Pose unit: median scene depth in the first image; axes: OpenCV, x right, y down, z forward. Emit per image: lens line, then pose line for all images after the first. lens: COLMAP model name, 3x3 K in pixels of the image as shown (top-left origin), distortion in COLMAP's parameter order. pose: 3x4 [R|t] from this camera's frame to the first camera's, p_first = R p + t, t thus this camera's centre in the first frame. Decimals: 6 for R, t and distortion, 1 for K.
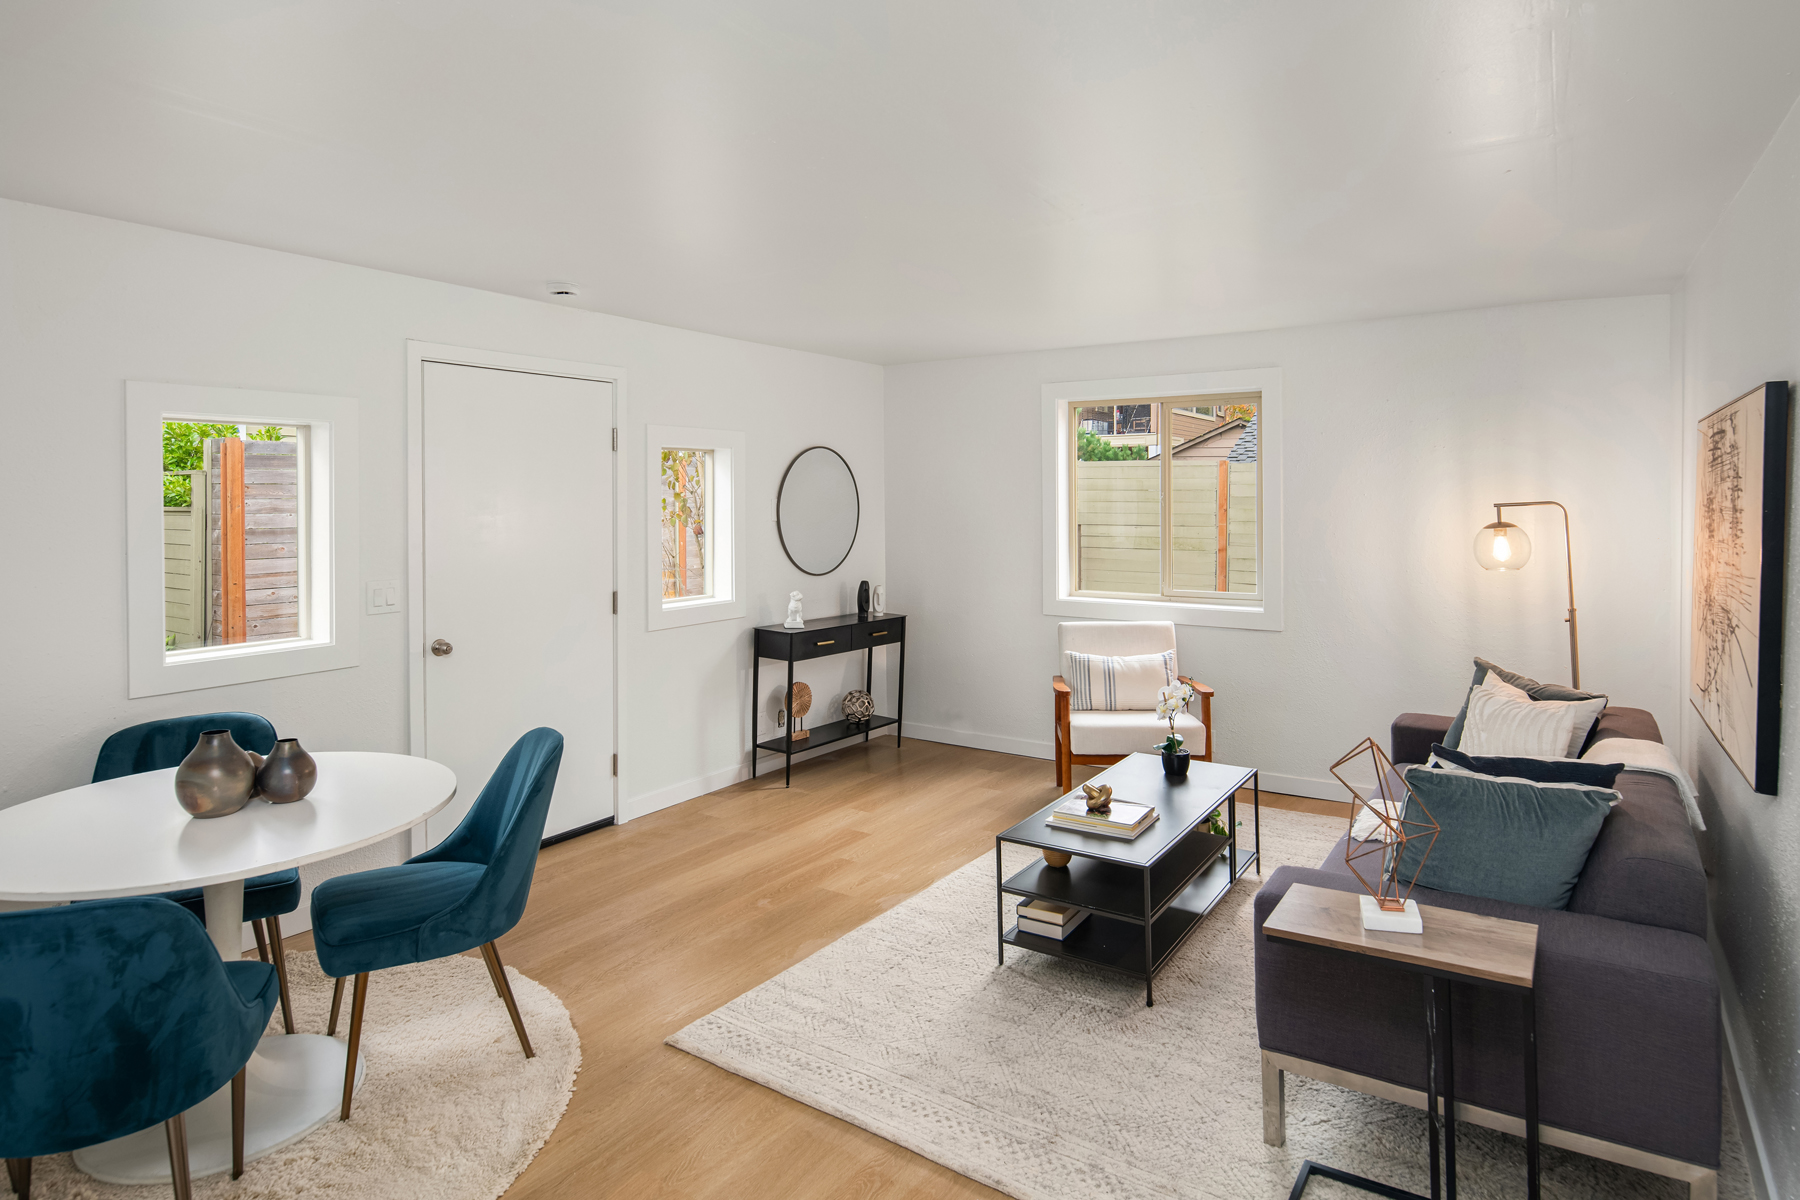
lens RADIAL K [[1017.9, 0, 908.3], [0, 1017.9, 517.3], [0, 0, 1]] dist [0.005320, -0.002144]
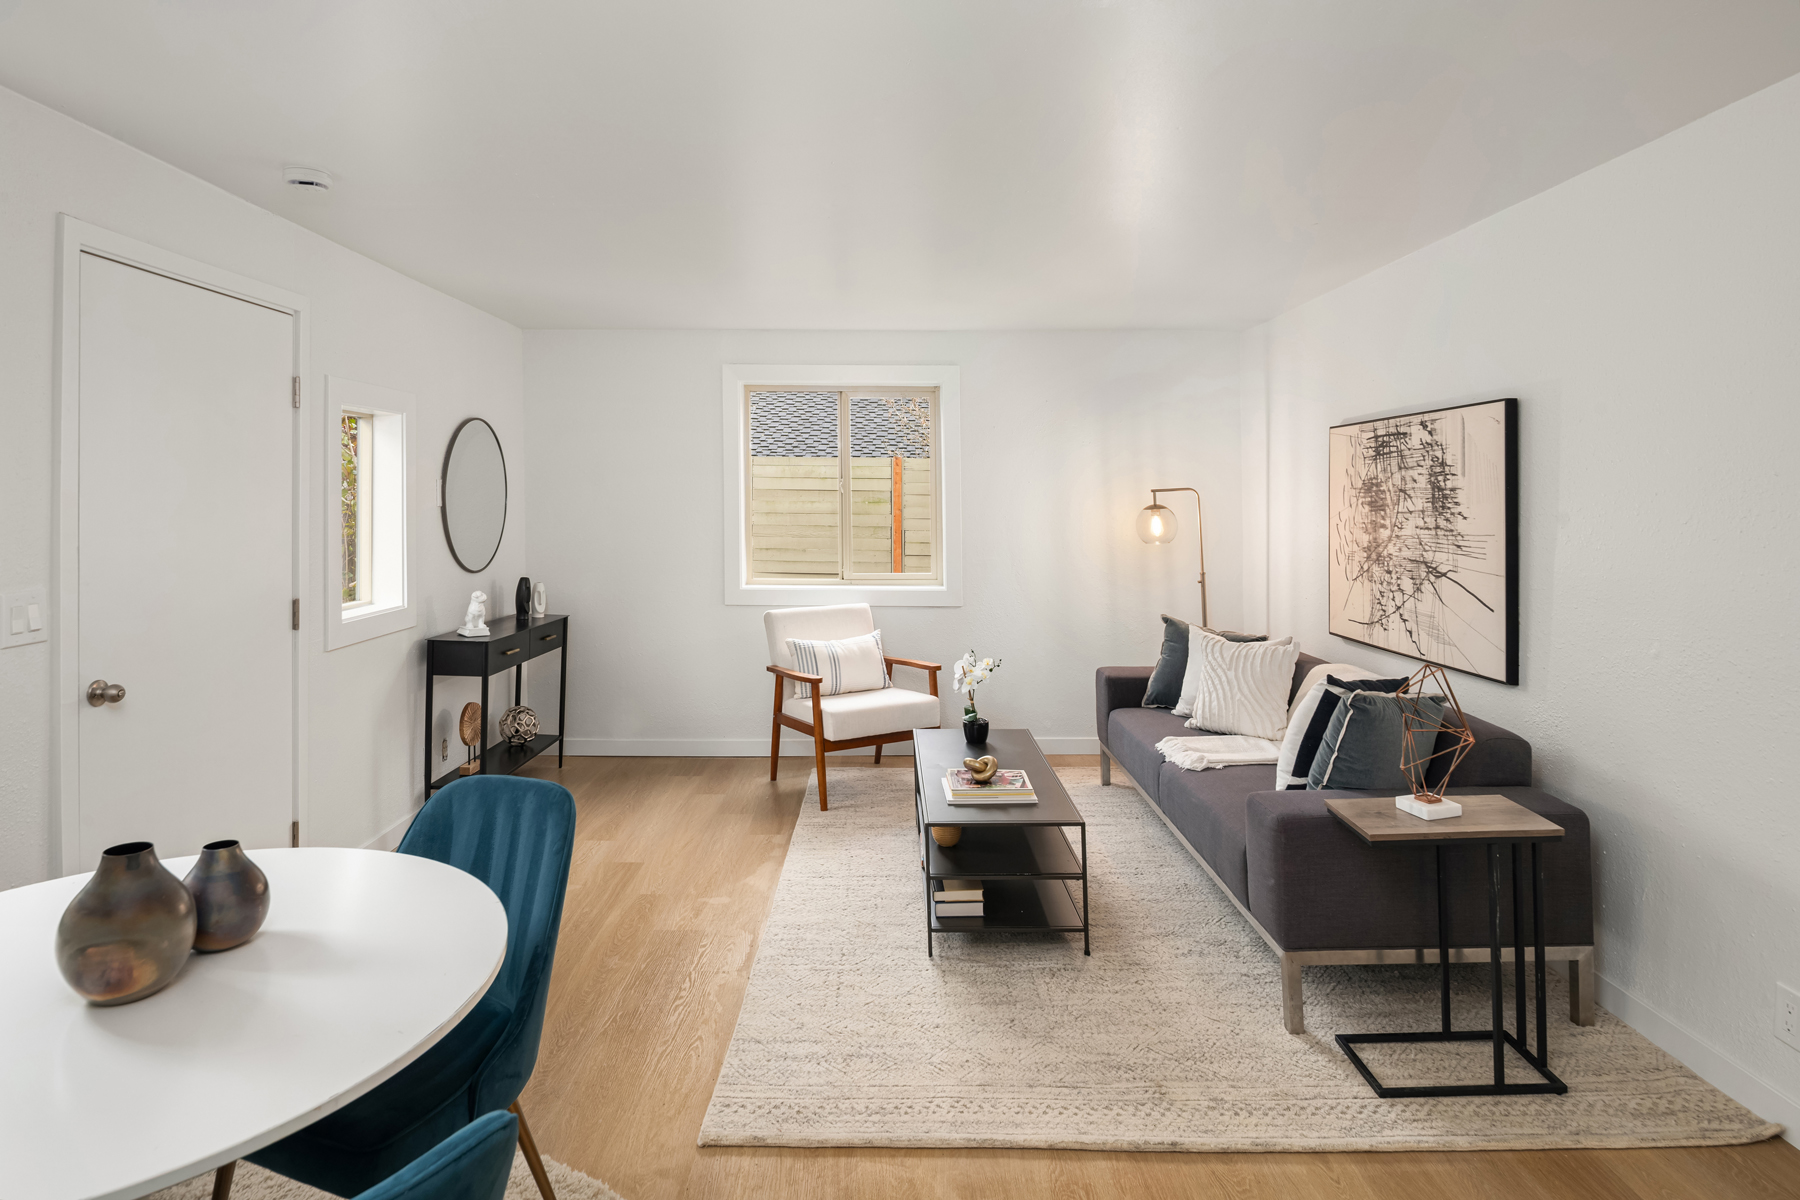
lens RADIAL K [[1017.9, 0, 890.2], [0, 1017.9, 493.6], [0, 0, 1]] dist [0.005320, -0.002144]
pose [[0.828165, 0.007313, 0.560437, -0.336707], [0.004815, 0.999785, -0.020160, 0.013434], [-0.560464, 0.019394, 0.827951, 0.146664]]
